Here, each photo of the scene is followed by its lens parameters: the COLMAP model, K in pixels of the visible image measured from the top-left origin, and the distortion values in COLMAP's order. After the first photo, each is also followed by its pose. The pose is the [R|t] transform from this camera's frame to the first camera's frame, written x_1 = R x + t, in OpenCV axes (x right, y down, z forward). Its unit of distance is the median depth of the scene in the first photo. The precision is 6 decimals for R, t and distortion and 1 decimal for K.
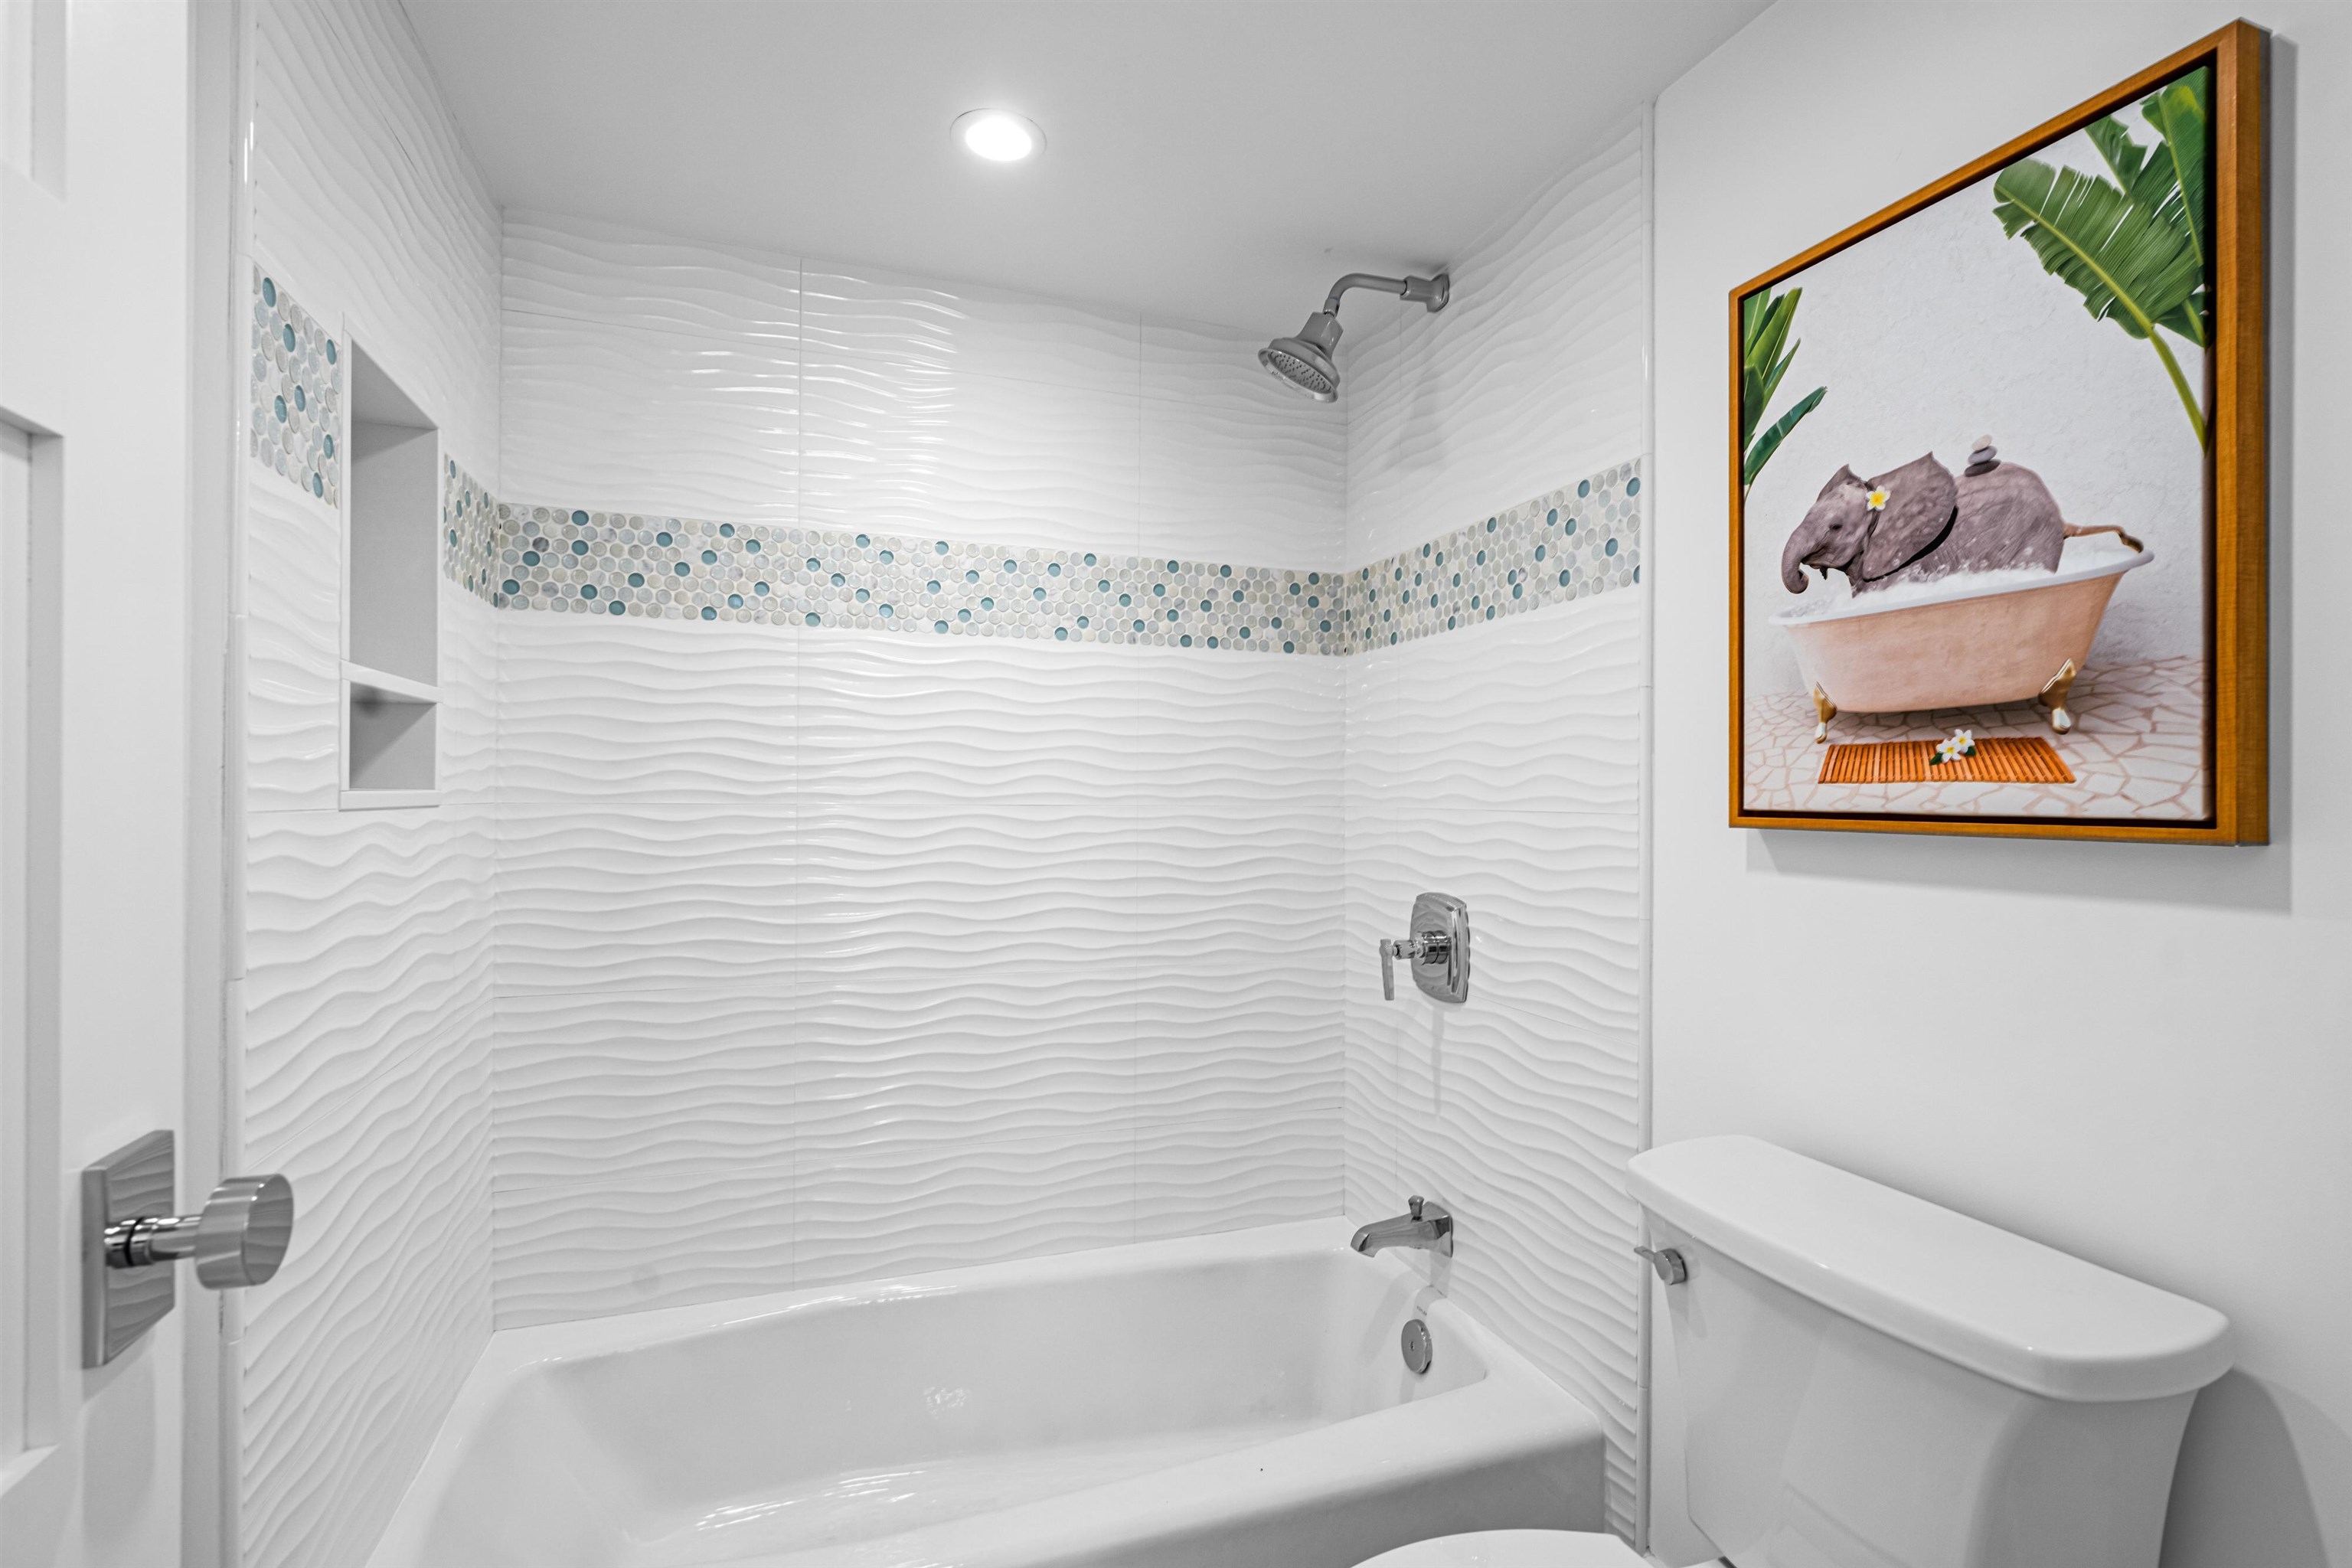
lens RADIAL K [[1052.7, 0, 1176.0], [0, 1052.7, 784.0], [0, 0, 1]] dist [-0.003107, -0.006163]
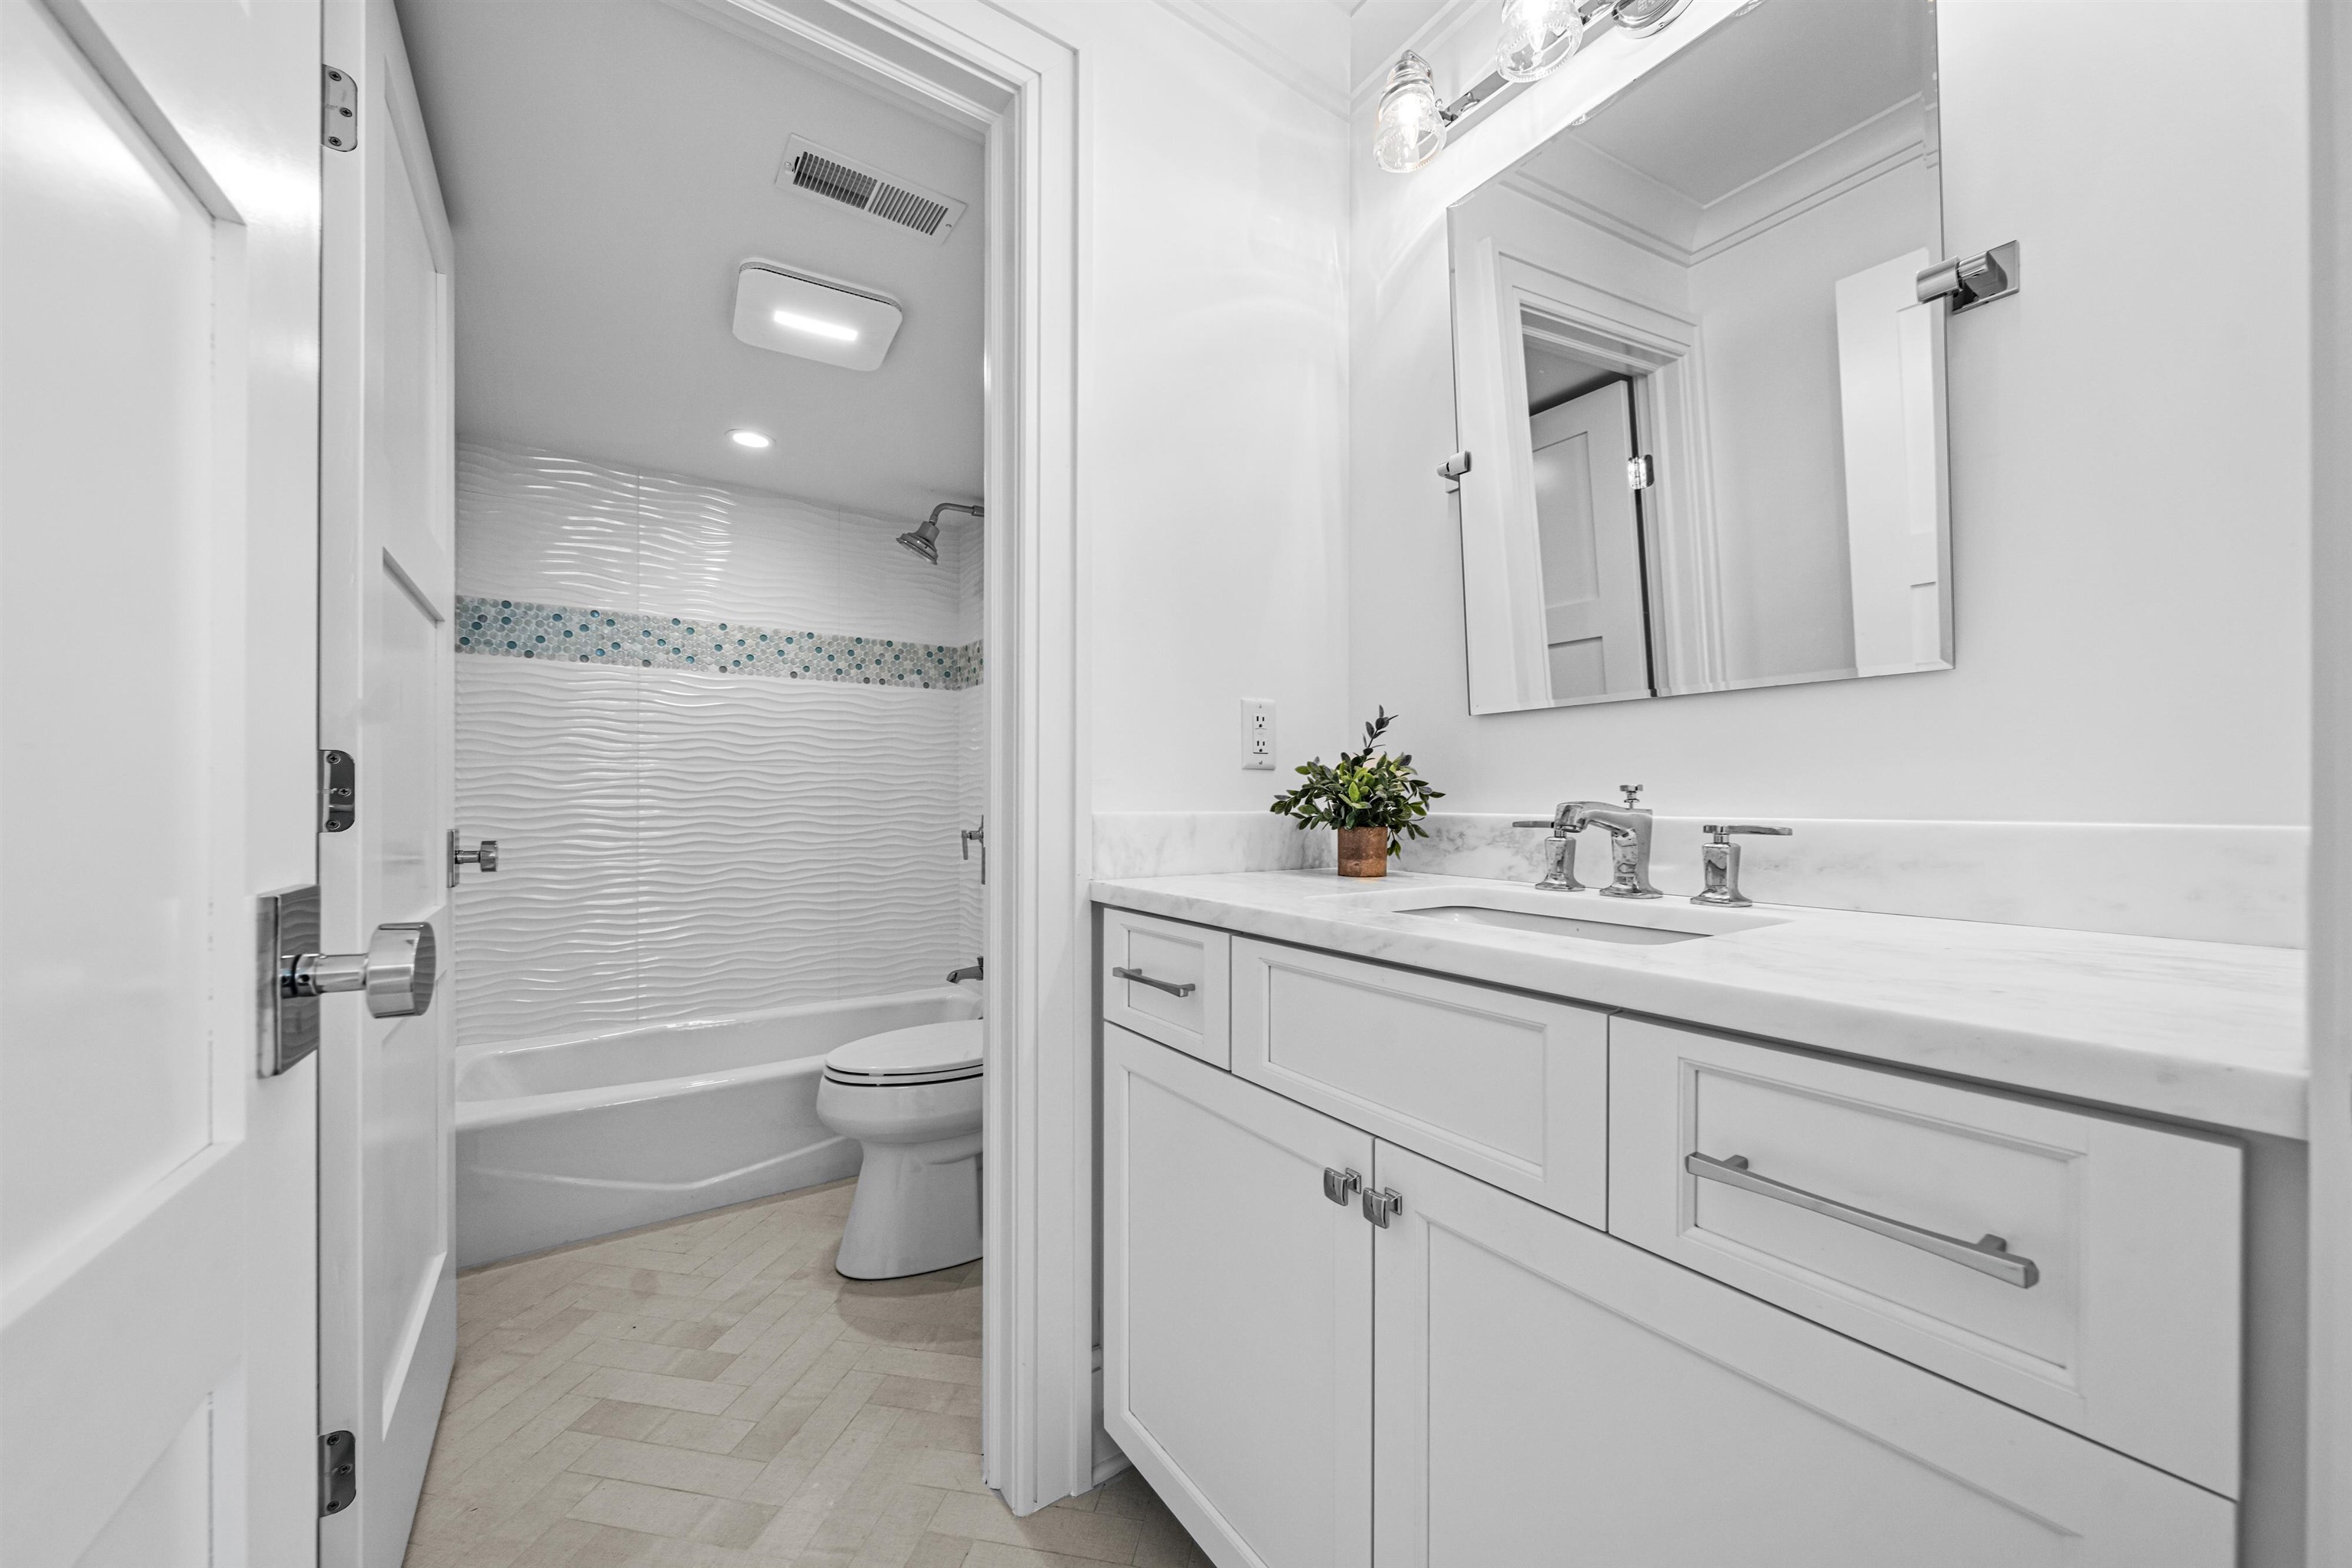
lens RADIAL K [[859.3, 0, 1179.2], [0, 859.3, 795.6], [0, 0, 1]] dist [0.001570, 0.000027]
pose [[0.965003, -0.005973, 0.262171, 0.156047], [0.005911, 0.999982, 0.001024, 0.077686], [-0.262172, 0.000561, 0.965021, -0.680686]]
